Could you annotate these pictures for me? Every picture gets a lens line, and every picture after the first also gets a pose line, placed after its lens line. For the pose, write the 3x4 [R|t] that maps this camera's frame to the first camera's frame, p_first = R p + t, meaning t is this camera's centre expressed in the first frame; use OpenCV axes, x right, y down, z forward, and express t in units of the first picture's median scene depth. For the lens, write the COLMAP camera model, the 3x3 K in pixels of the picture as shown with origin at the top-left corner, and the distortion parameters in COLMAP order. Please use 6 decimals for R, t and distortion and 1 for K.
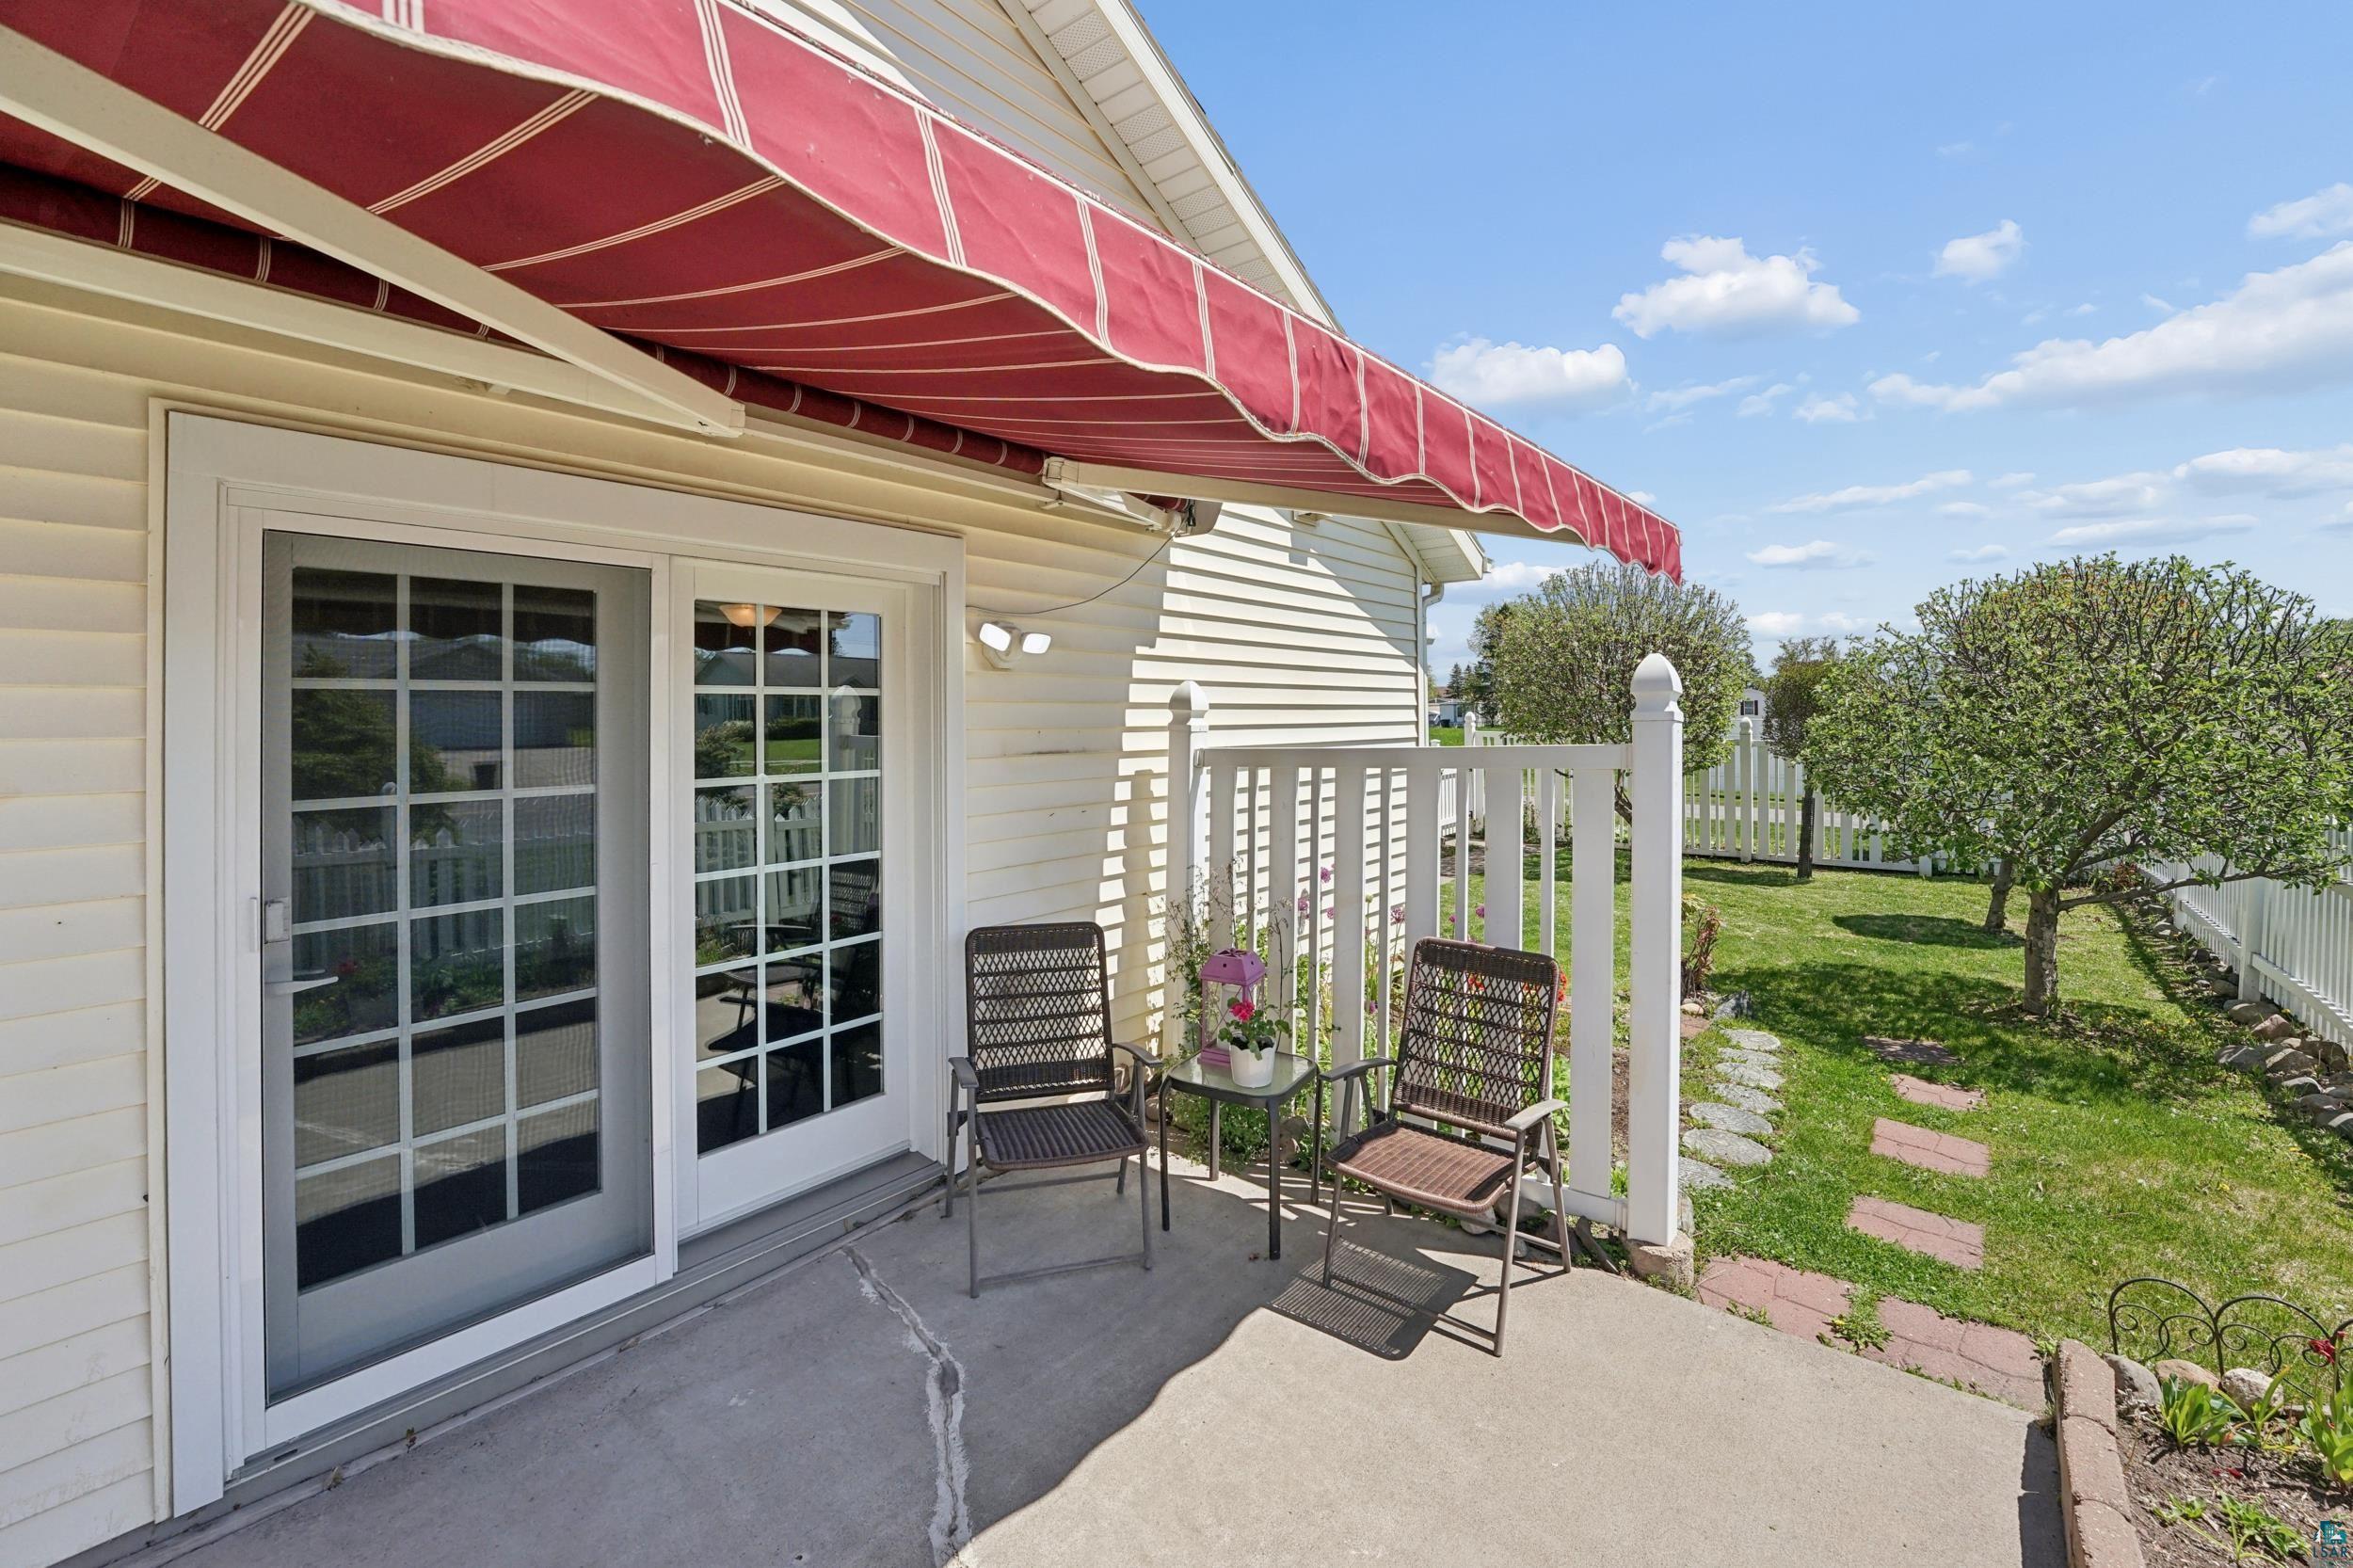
lens RADIAL K [[1003.9, 0, 1224.0], [0, 1003.9, 718.7], [0, 0, 1]] dist [-0.024697, -0.000586]
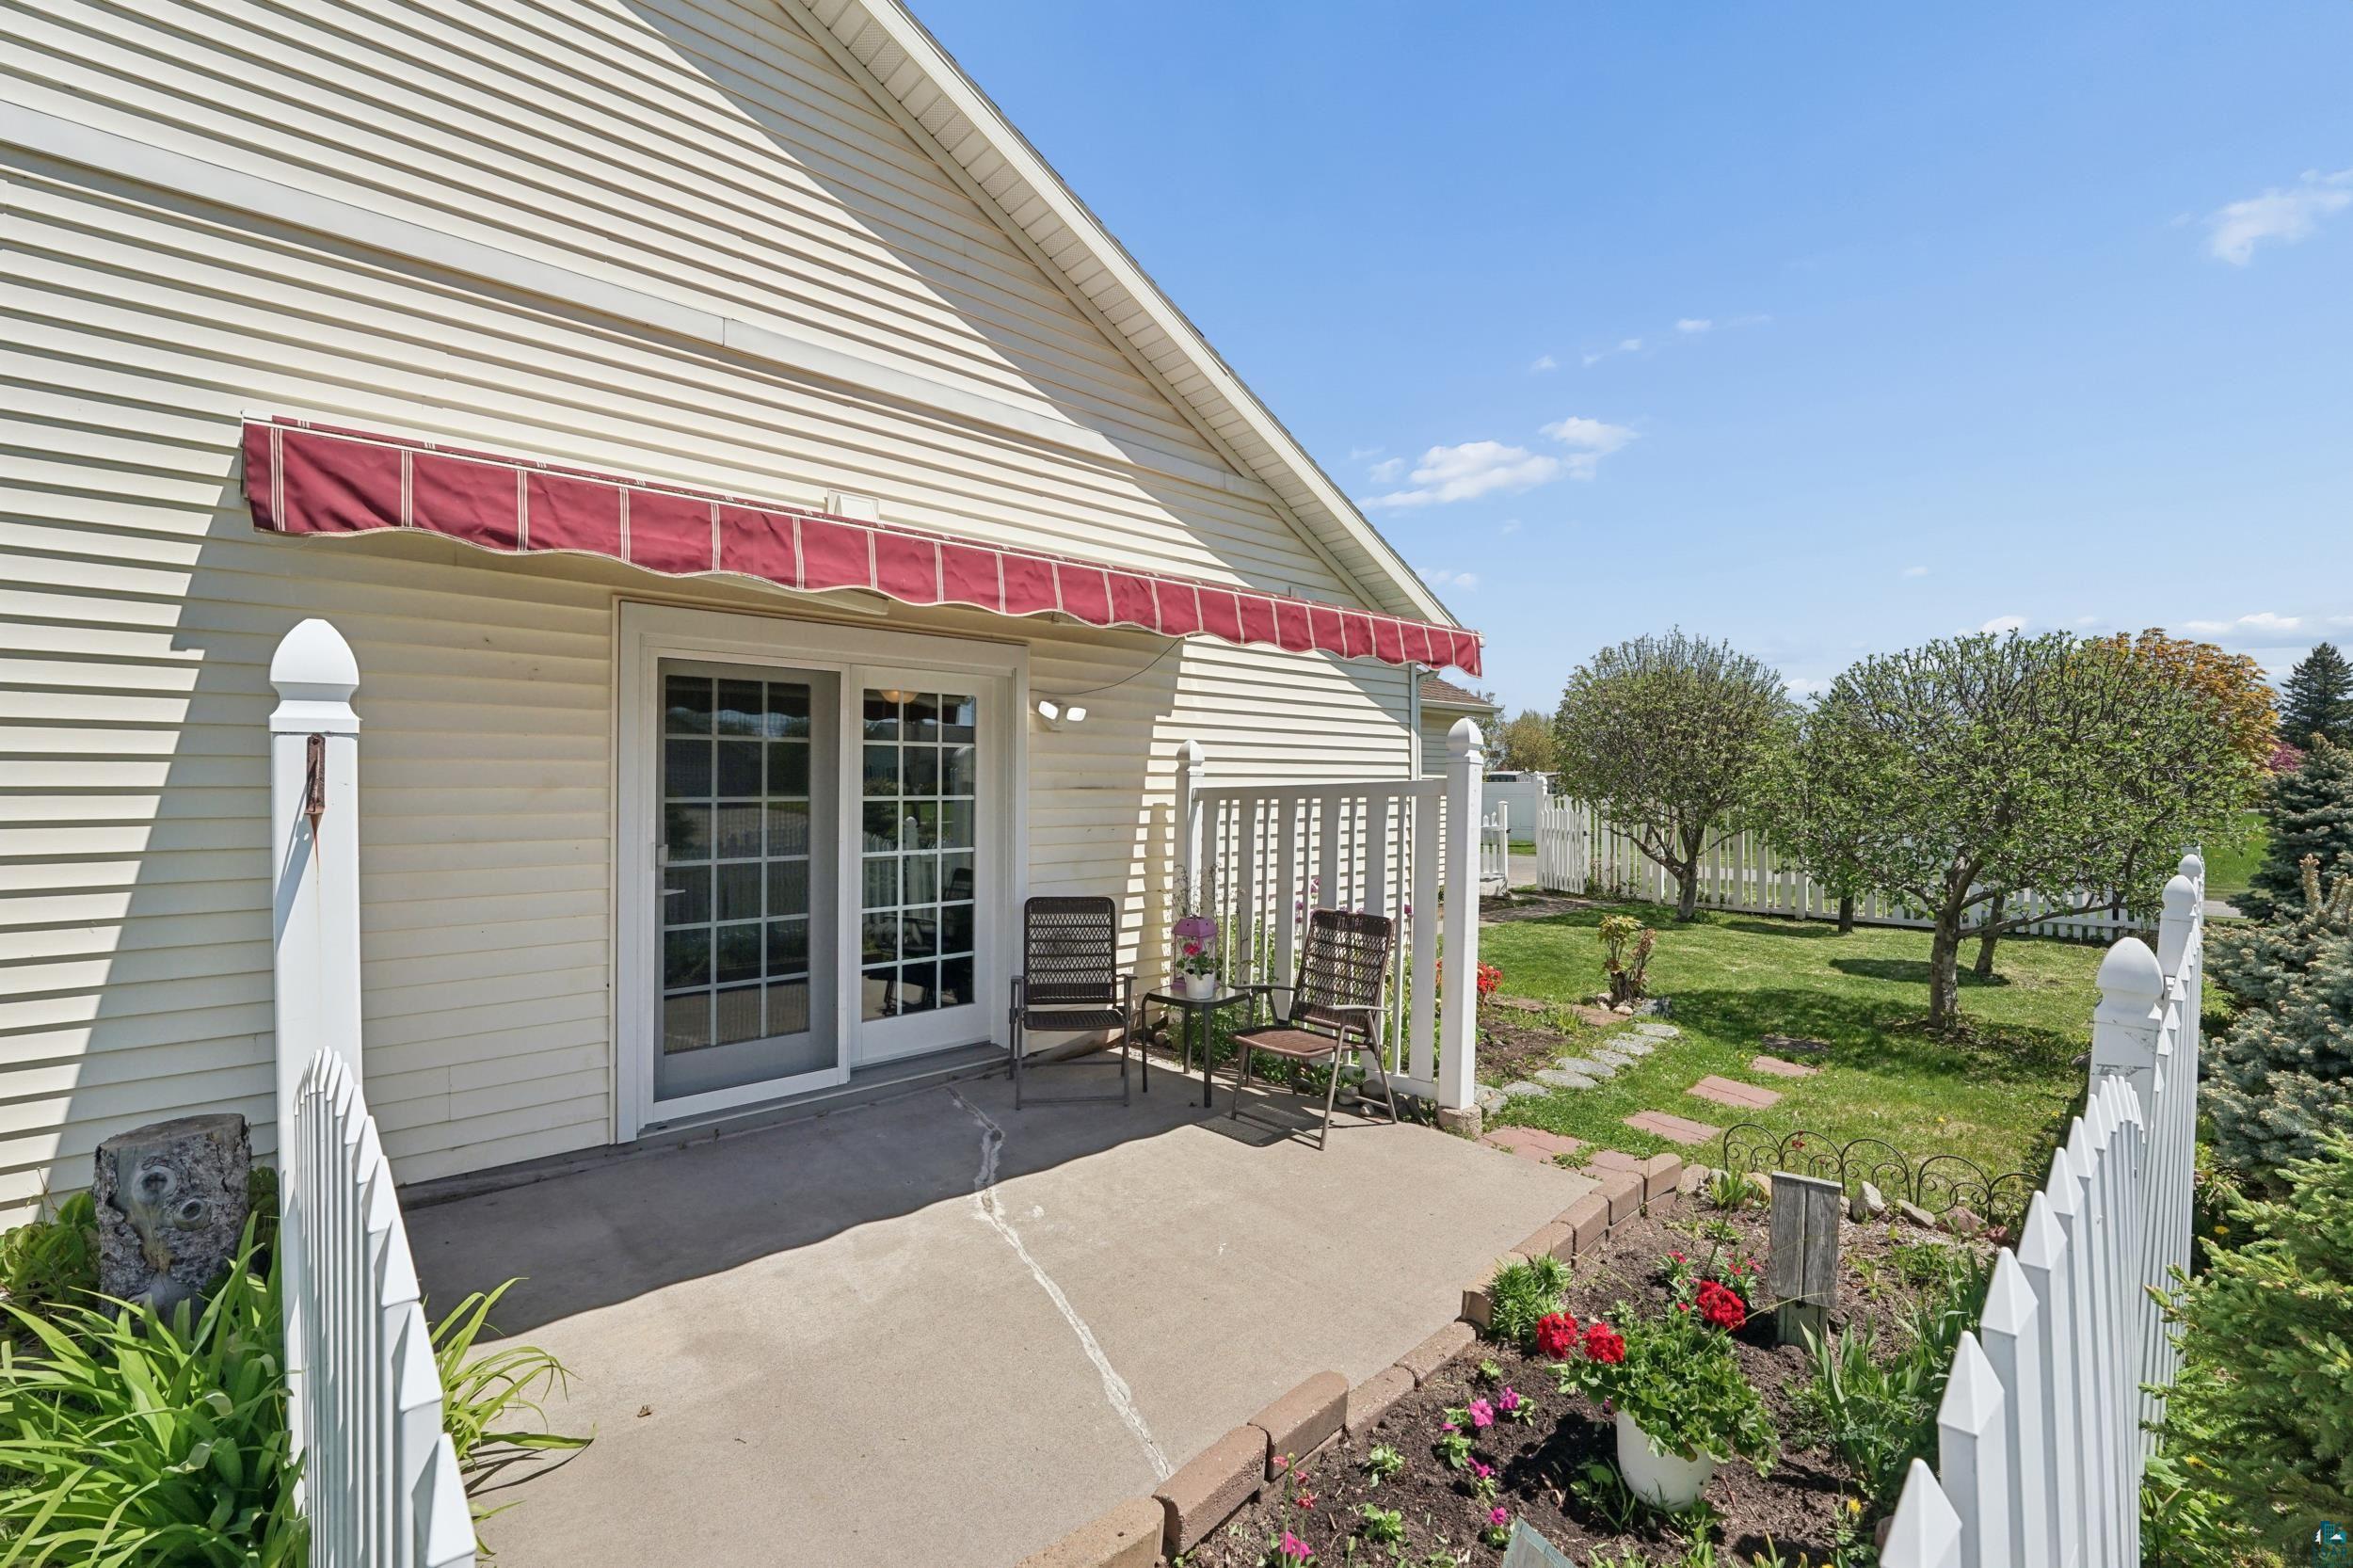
lens RADIAL K [[1002.1, 0, 1204.7], [0, 1002.1, 784.9], [0, 0, 1]] dist [-0.026061, 0.000112]
pose [[0.988064, 0.004999, -0.153960, 0.244889], [-0.005660, 0.999977, -0.003853, 0.037383], [0.153937, 0.004679, 0.988070, -0.473505]]
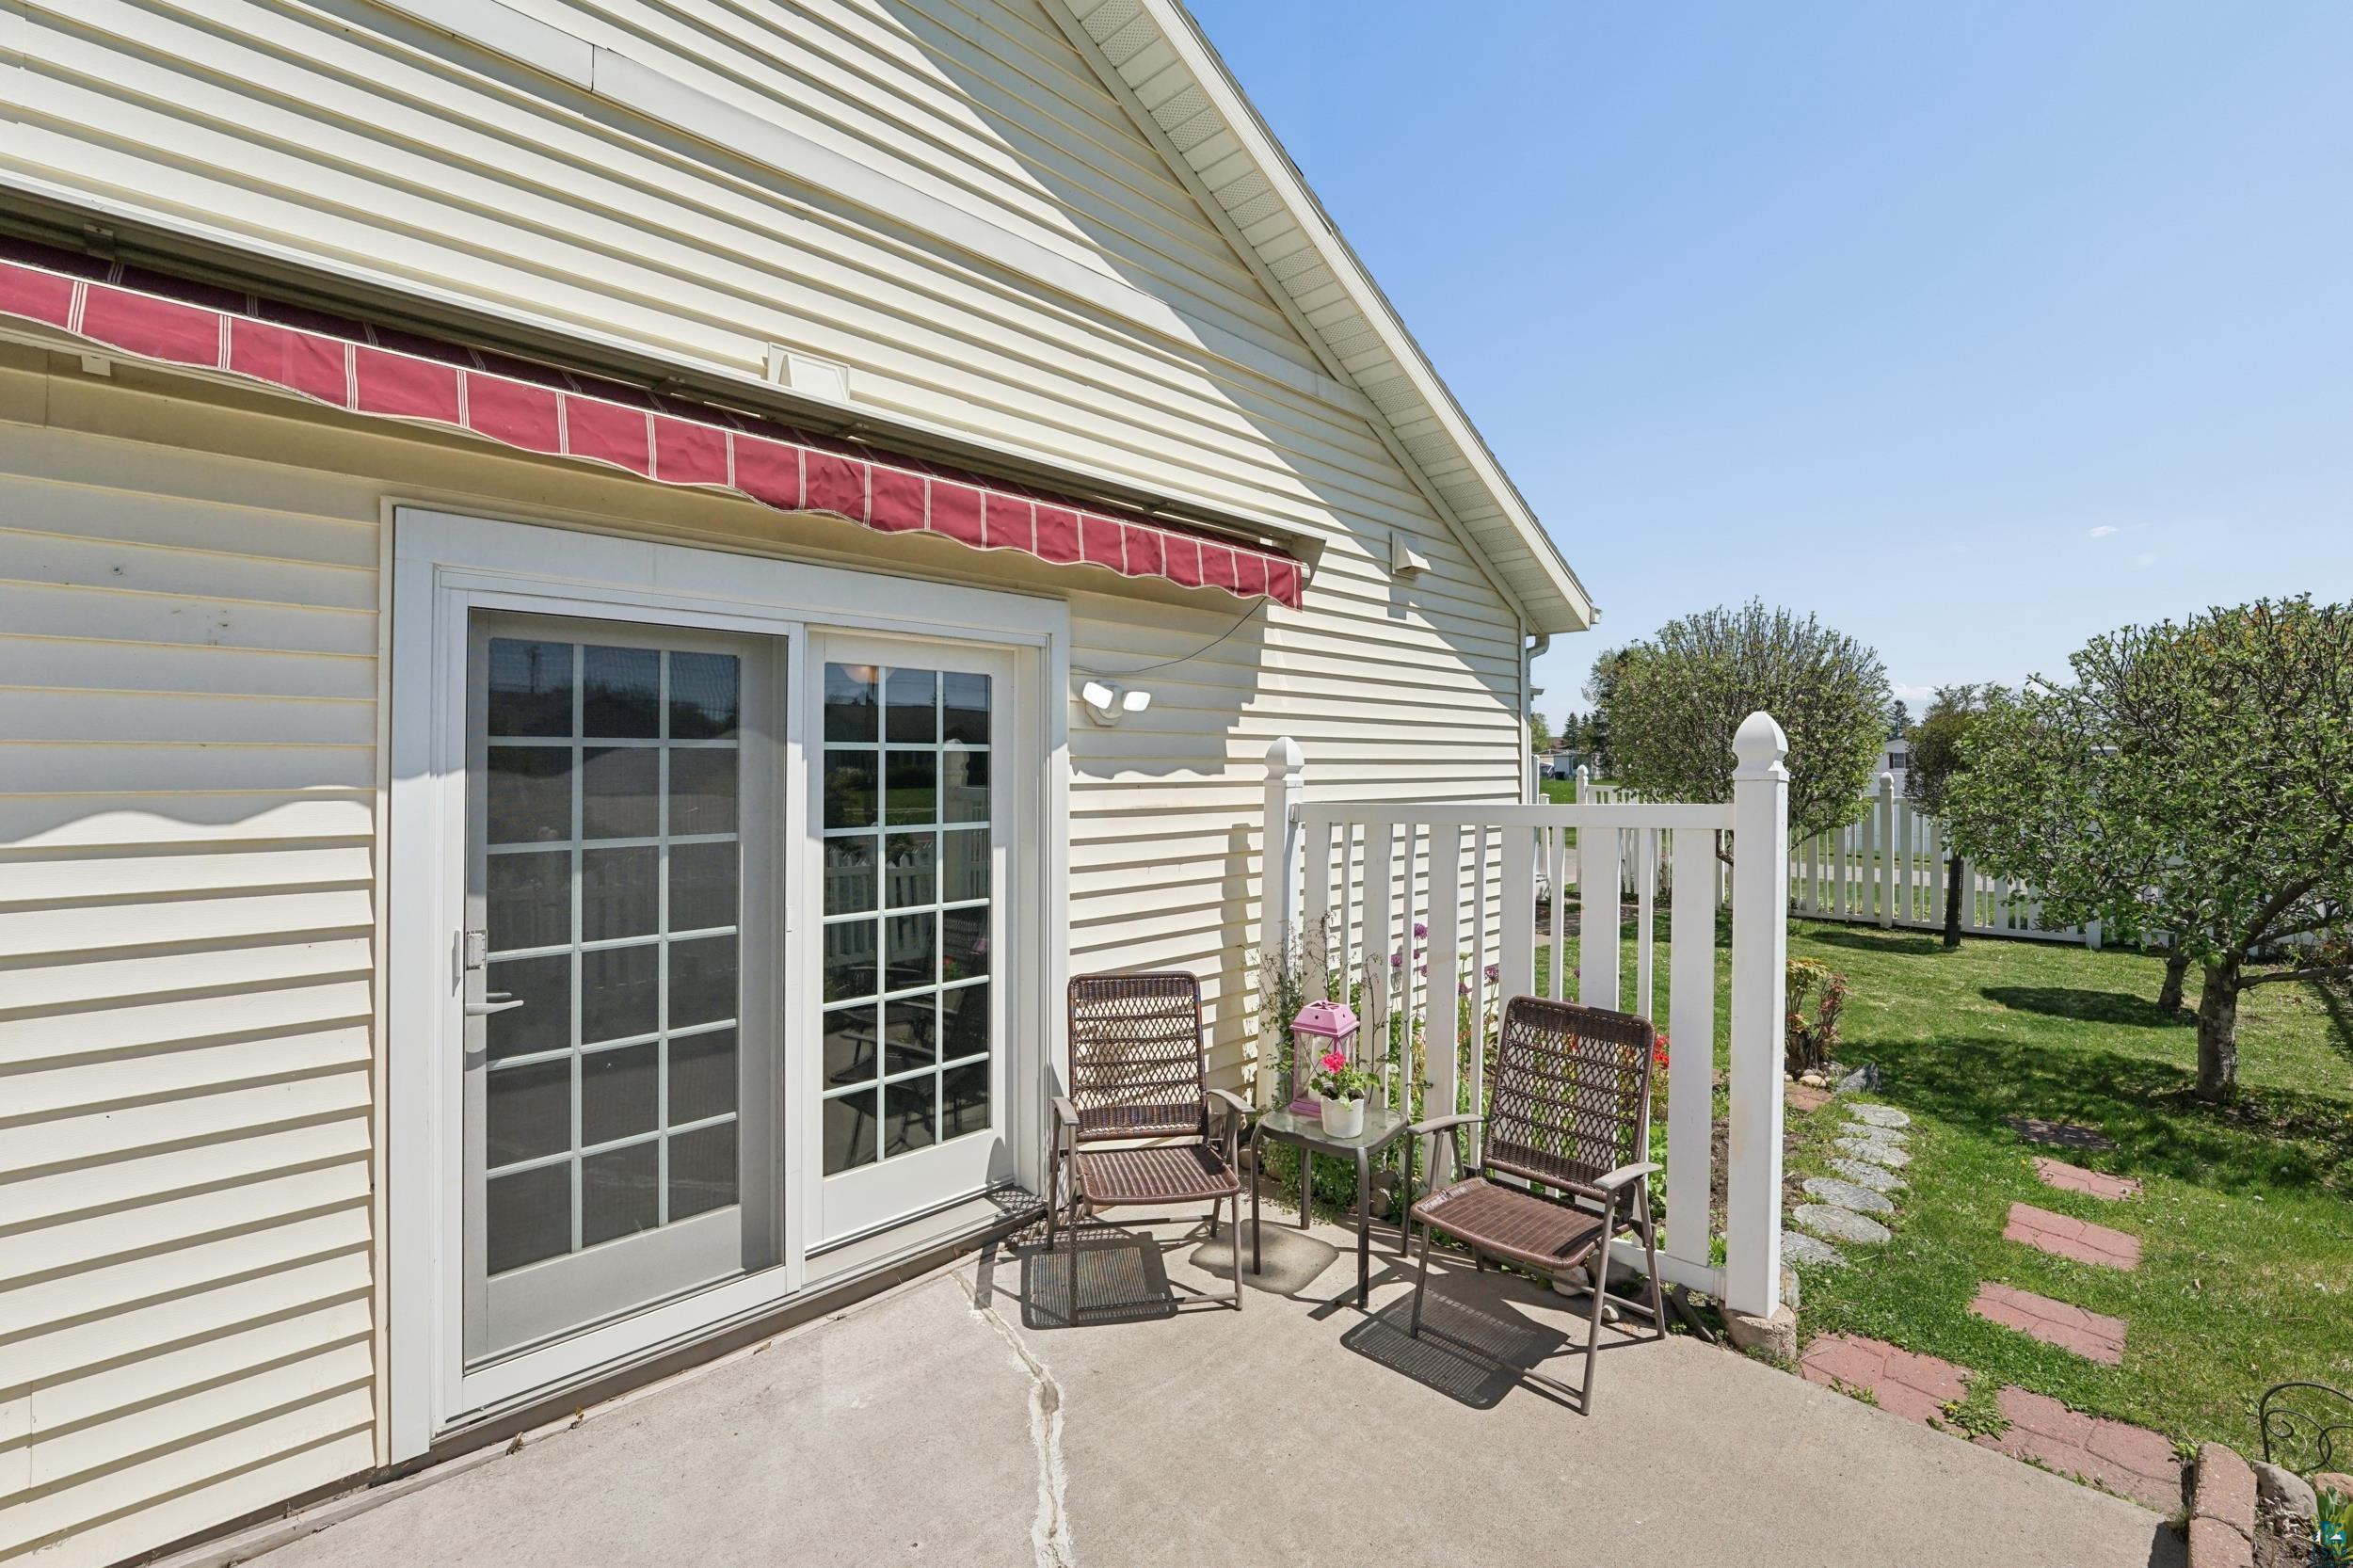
lens RADIAL K [[1024.5, 0, 1210.8], [0, 1024.5, 763.8], [0, 0, 1]] dist [-0.024936, 0.000850]
pose [[0.993672, 0.004764, -0.112224, 0.008778], [-0.005331, 0.999974, -0.004757, -0.005879], [0.112199, 0.005325, 0.993672, -0.044398]]
